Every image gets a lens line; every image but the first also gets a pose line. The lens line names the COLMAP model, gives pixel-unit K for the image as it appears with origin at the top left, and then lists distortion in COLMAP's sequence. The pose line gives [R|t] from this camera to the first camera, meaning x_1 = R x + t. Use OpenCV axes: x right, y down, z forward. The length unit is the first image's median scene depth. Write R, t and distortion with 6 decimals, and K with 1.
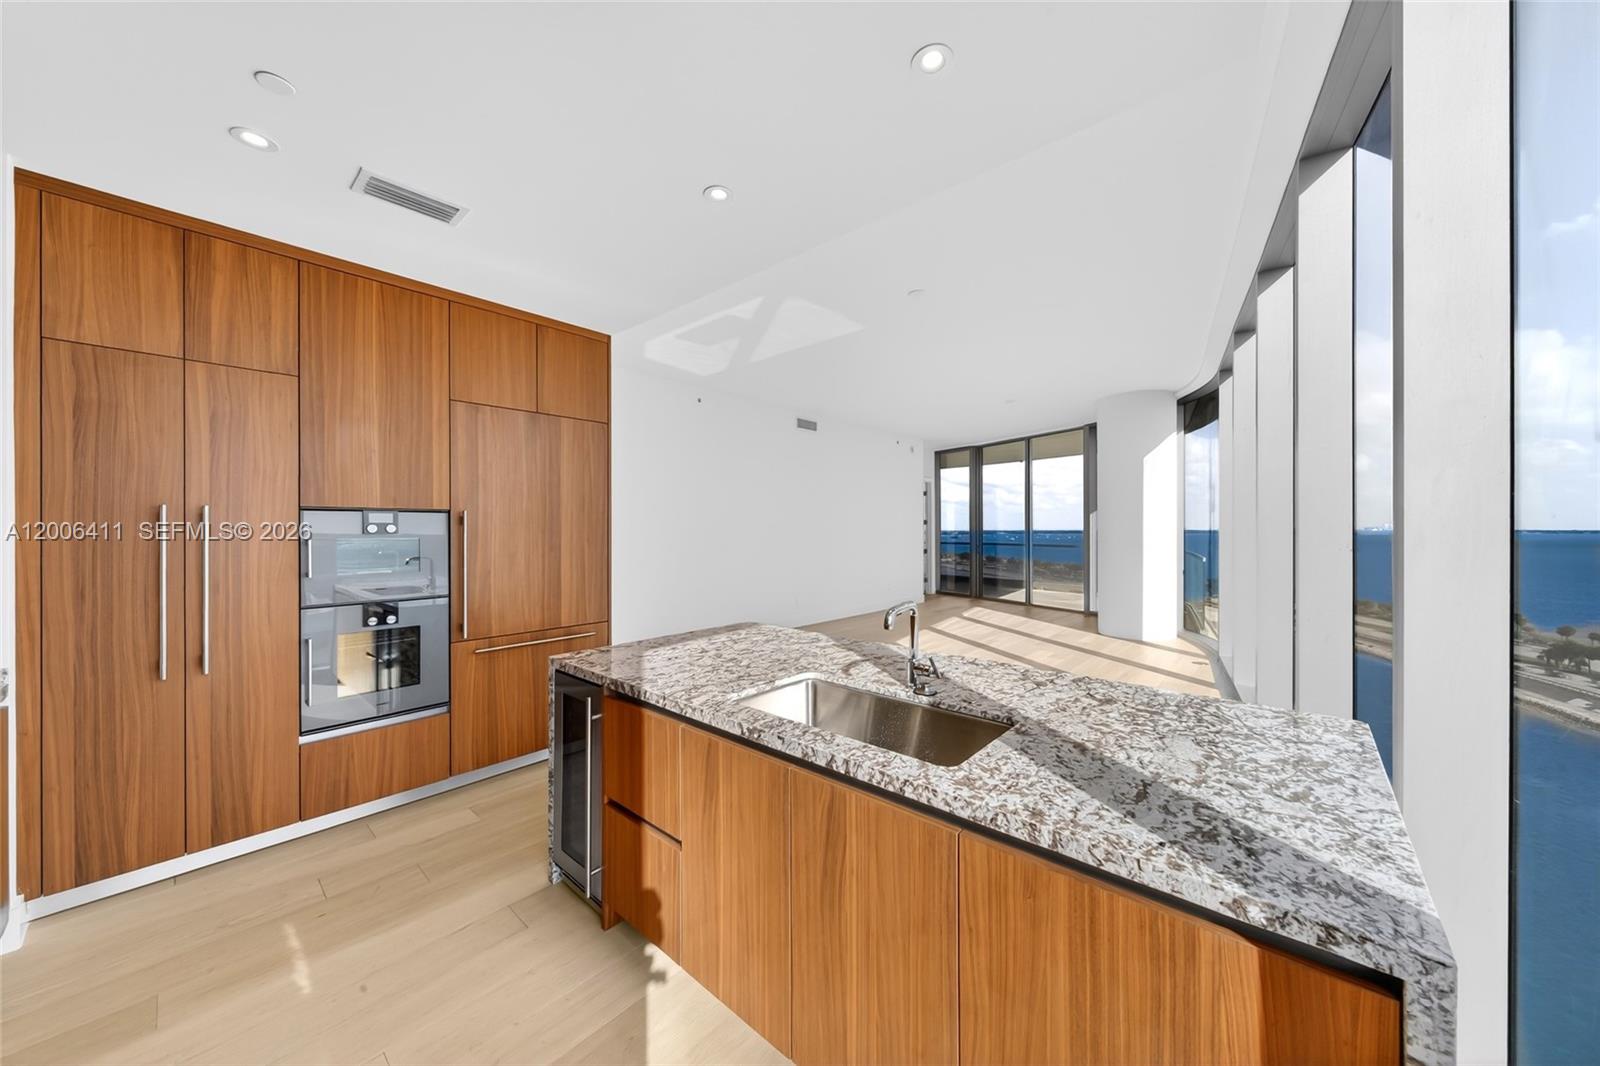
lens RADIAL K [[558.9, 0, 800.0], [0, 558.9, 533.0], [0, 0, 1]] dist [0.013859, -0.005313]
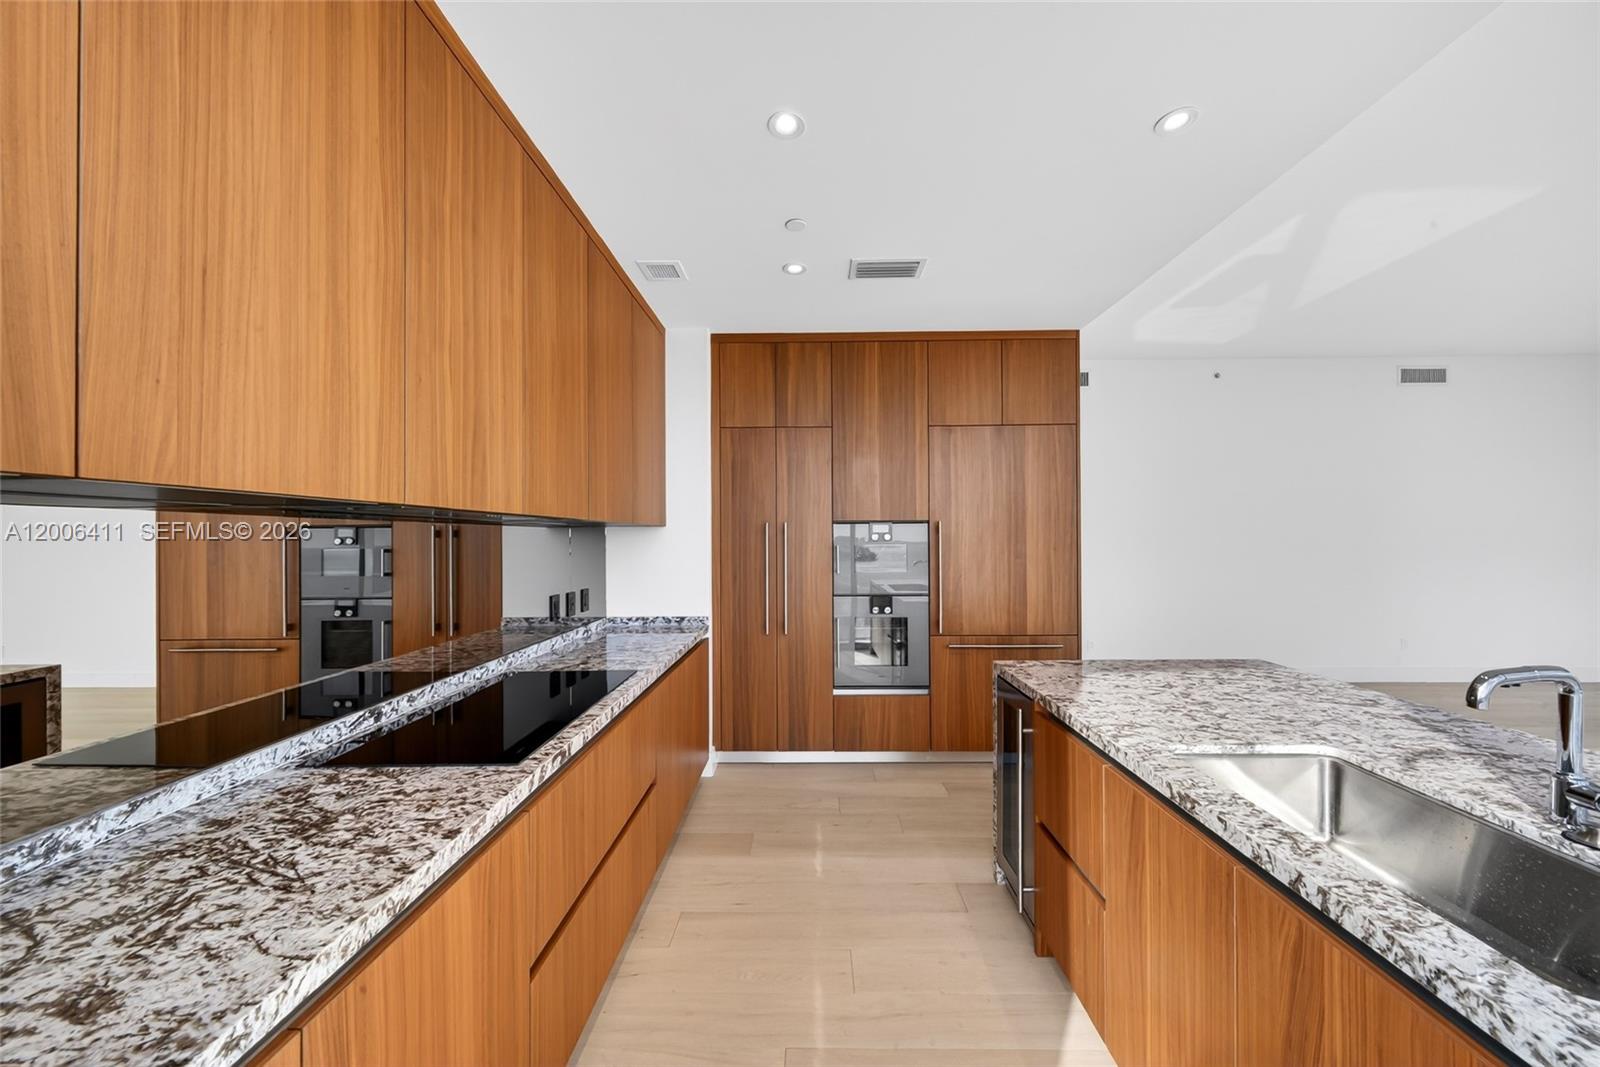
lens RADIAL K [[557.7, 0, 799.5], [0, 557.7, 537.2], [0, 0, 1]] dist [0.000755, -0.000191]
pose [[0.649202, -0.003680, -0.760608, 0.108340], [-0.000841, 0.999984, -0.005556, -0.000392], [0.760616, 0.004247, 0.649188, 0.067373]]
